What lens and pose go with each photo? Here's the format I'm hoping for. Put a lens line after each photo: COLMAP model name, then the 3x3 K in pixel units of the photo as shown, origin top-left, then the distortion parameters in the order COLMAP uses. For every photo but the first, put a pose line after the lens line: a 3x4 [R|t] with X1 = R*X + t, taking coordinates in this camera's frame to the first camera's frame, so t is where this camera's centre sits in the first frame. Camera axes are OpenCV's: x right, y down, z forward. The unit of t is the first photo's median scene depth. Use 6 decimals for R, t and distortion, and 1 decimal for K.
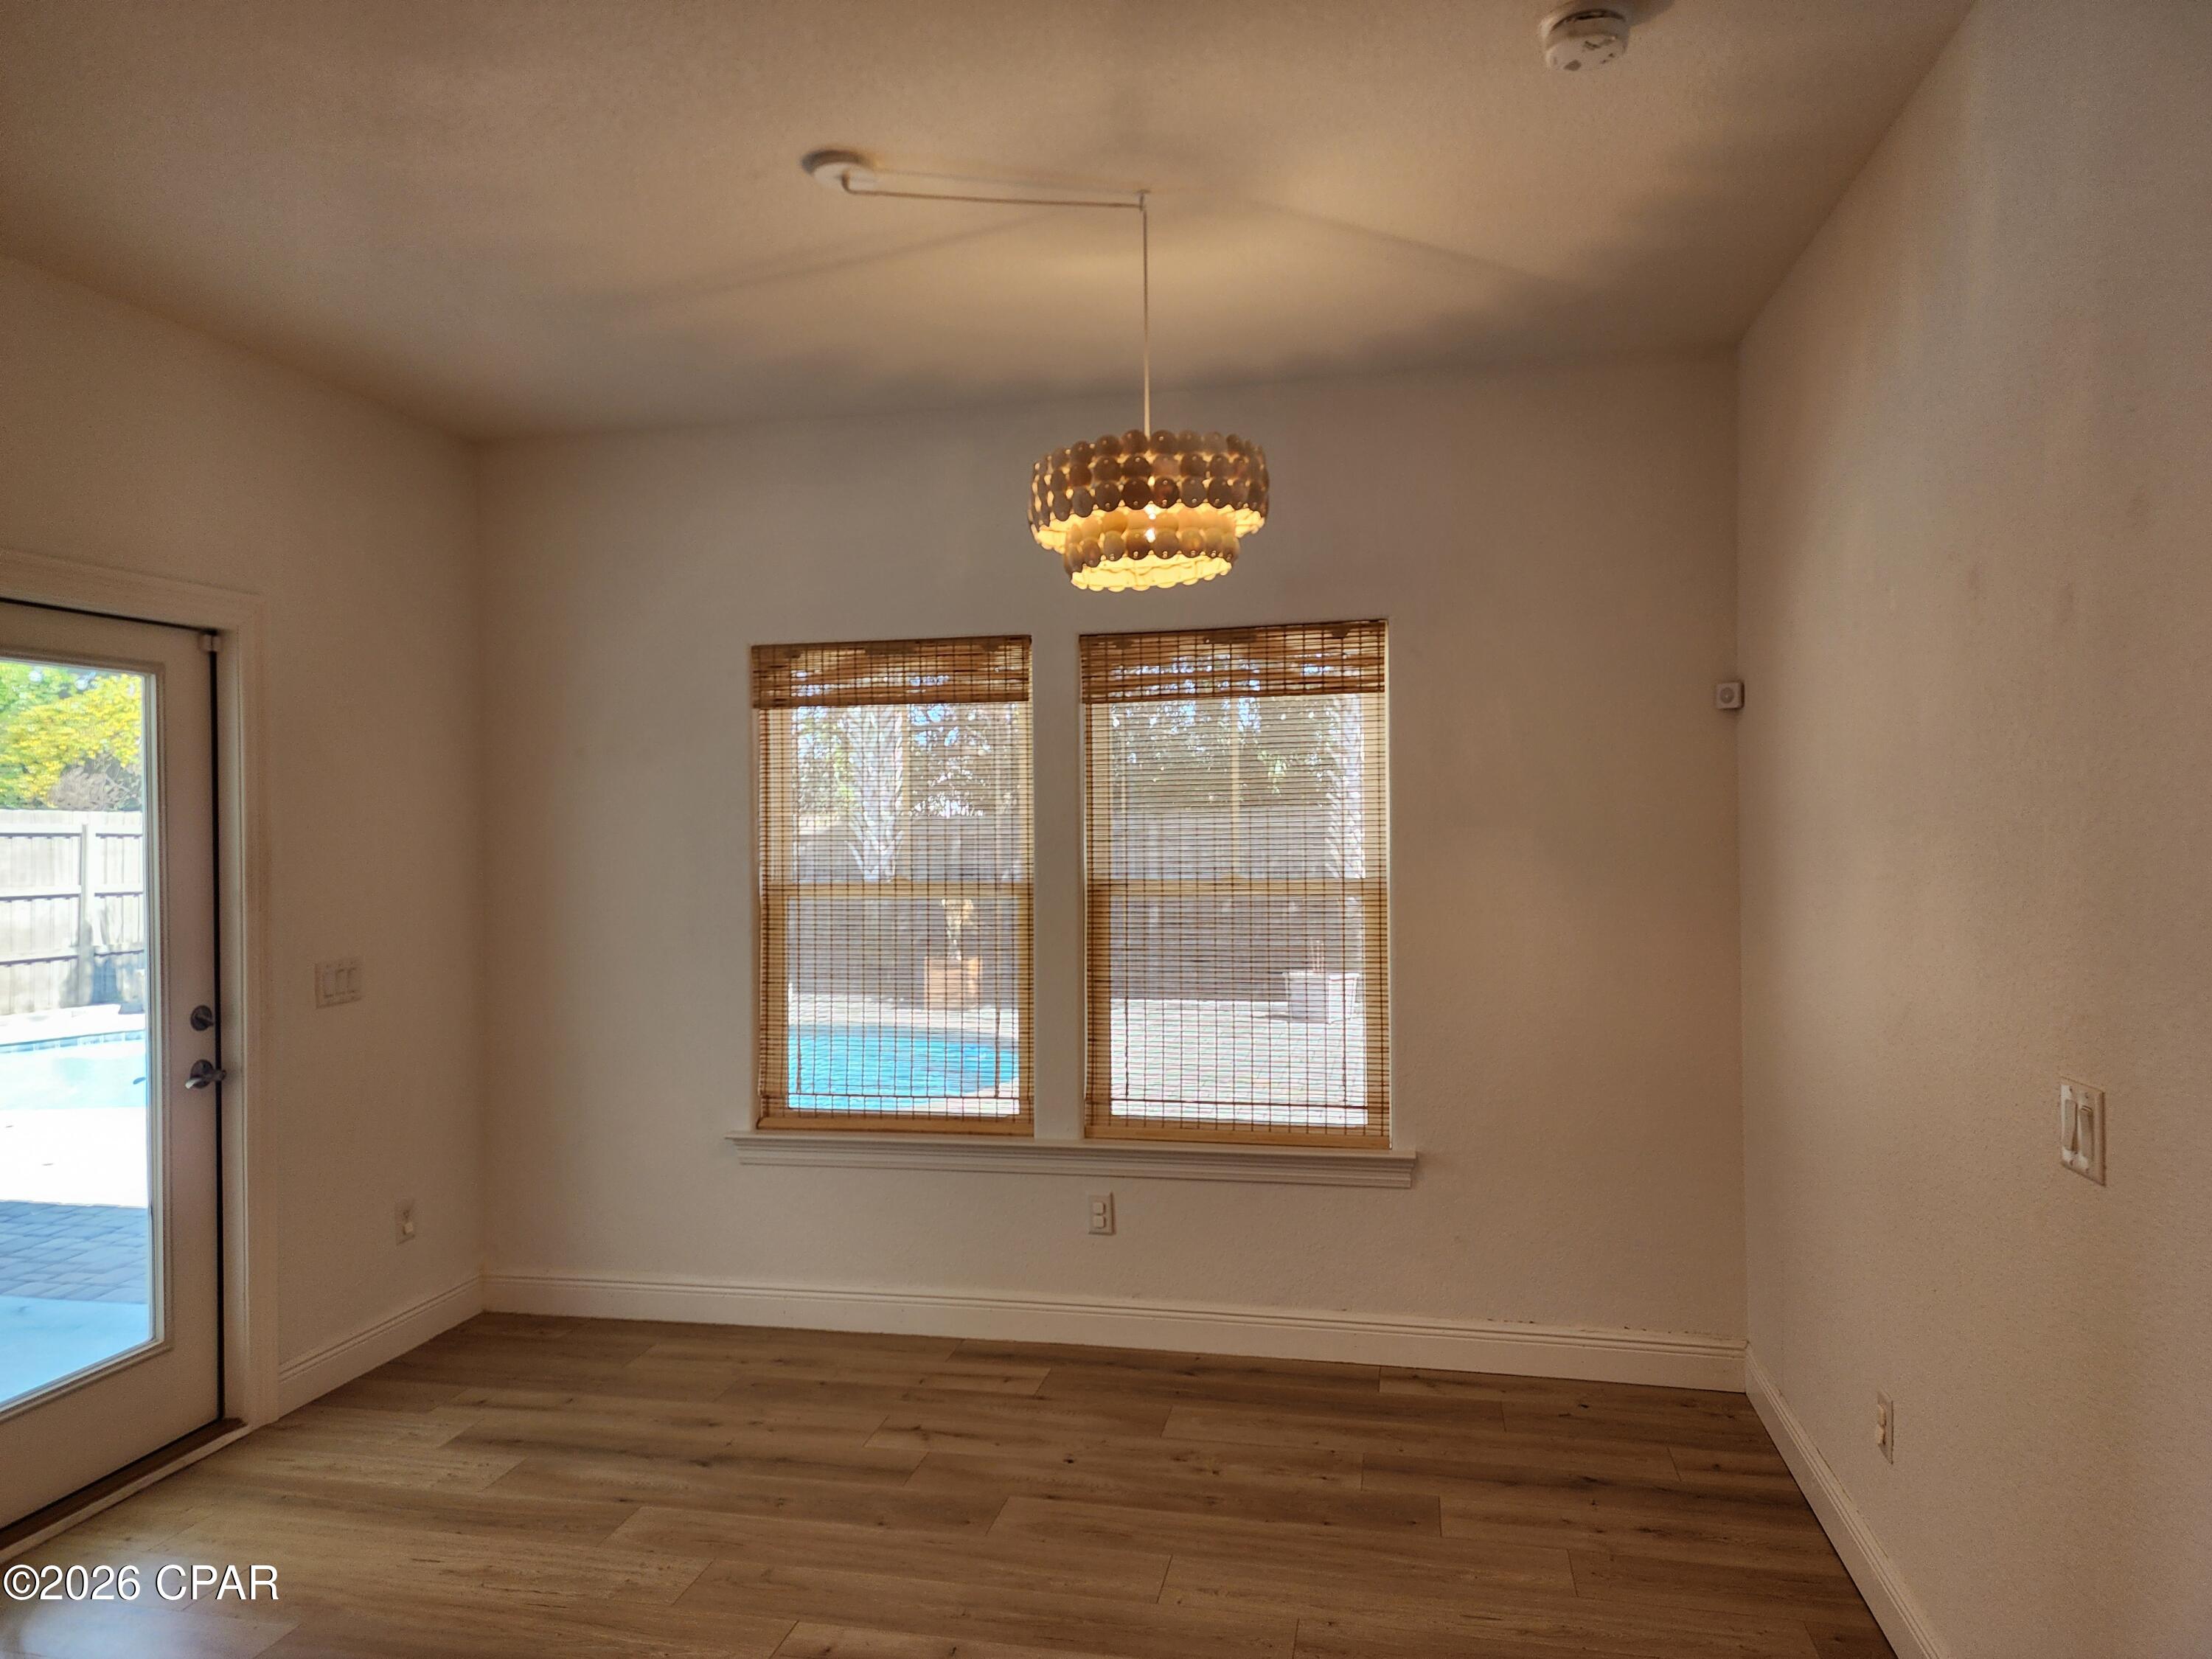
lens RADIAL K [[1433.6, 0, 1082.4], [0, 1433.6, 807.1], [0, 0, 1]] dist [0.086421, -0.076630]
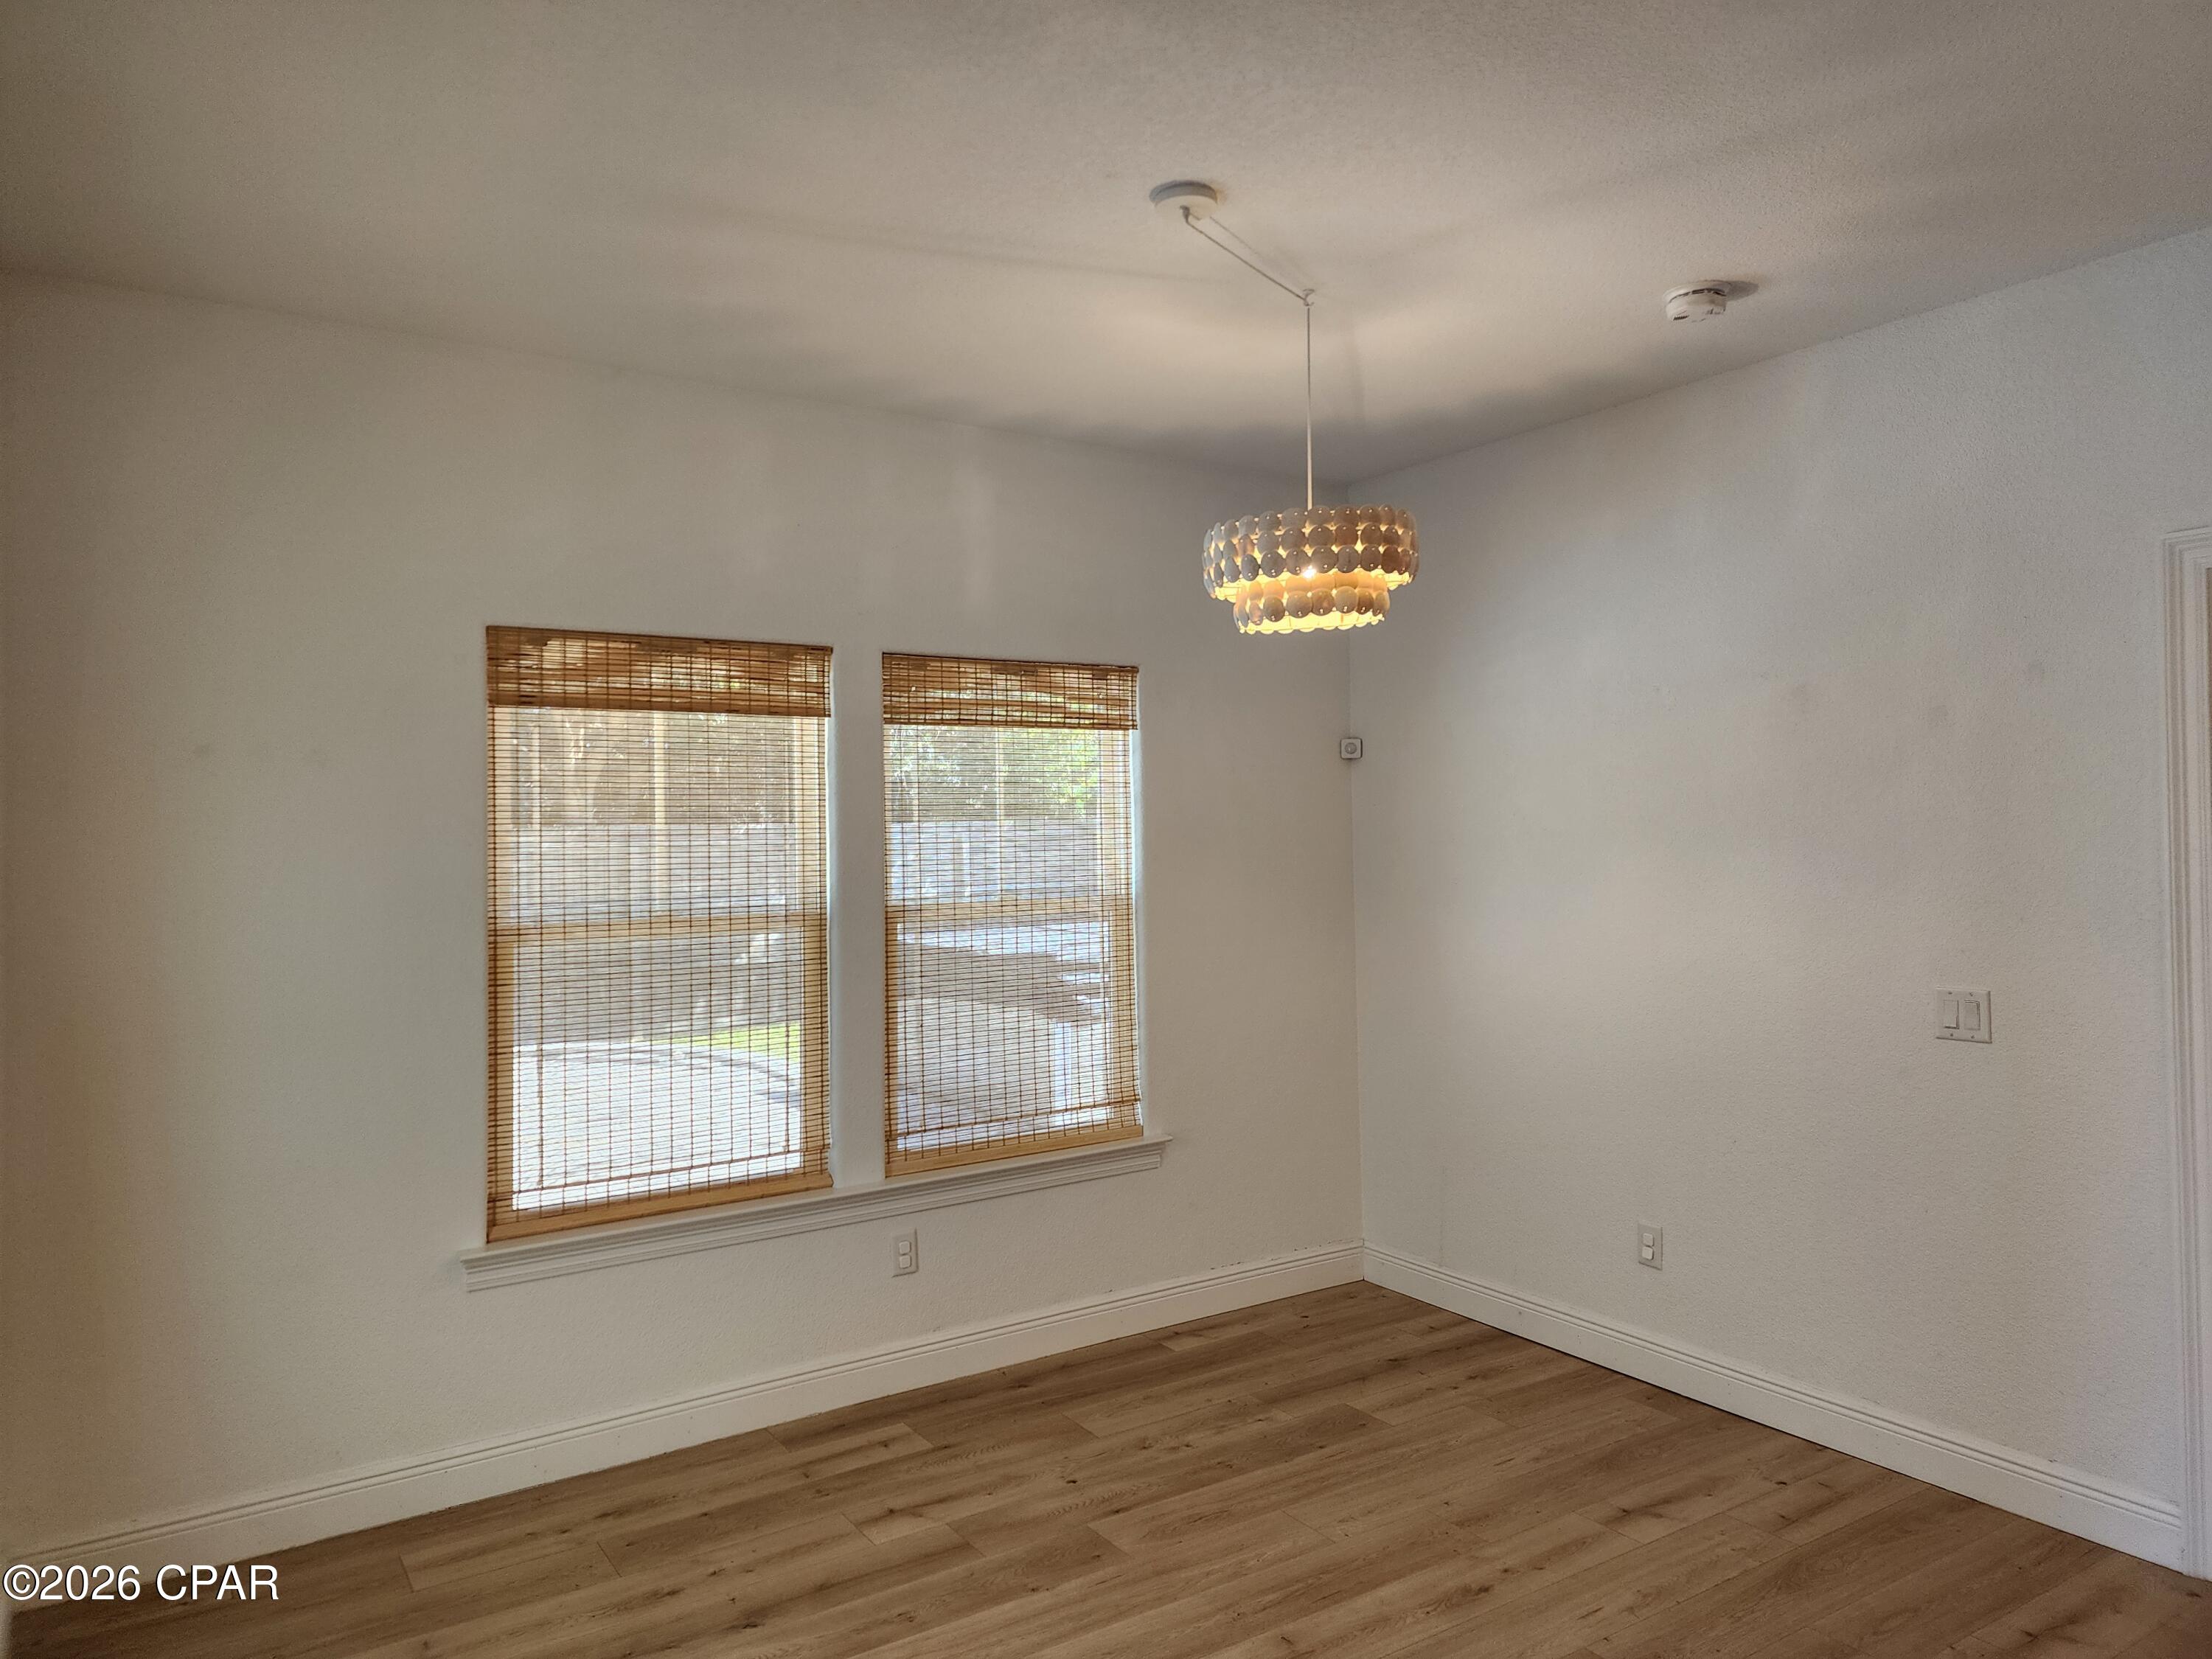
lens RADIAL K [[1433.6, 0, 1082.4], [0, 1433.6, 807.1], [0, 0, 1]] dist [0.086421, -0.076630]
pose [[0.709755, 0.017079, 0.704242, -0.623344], [0.000778, 0.999686, -0.025027, 0.008548], [-0.704448, 0.018311, 0.709519, 0.238374]]
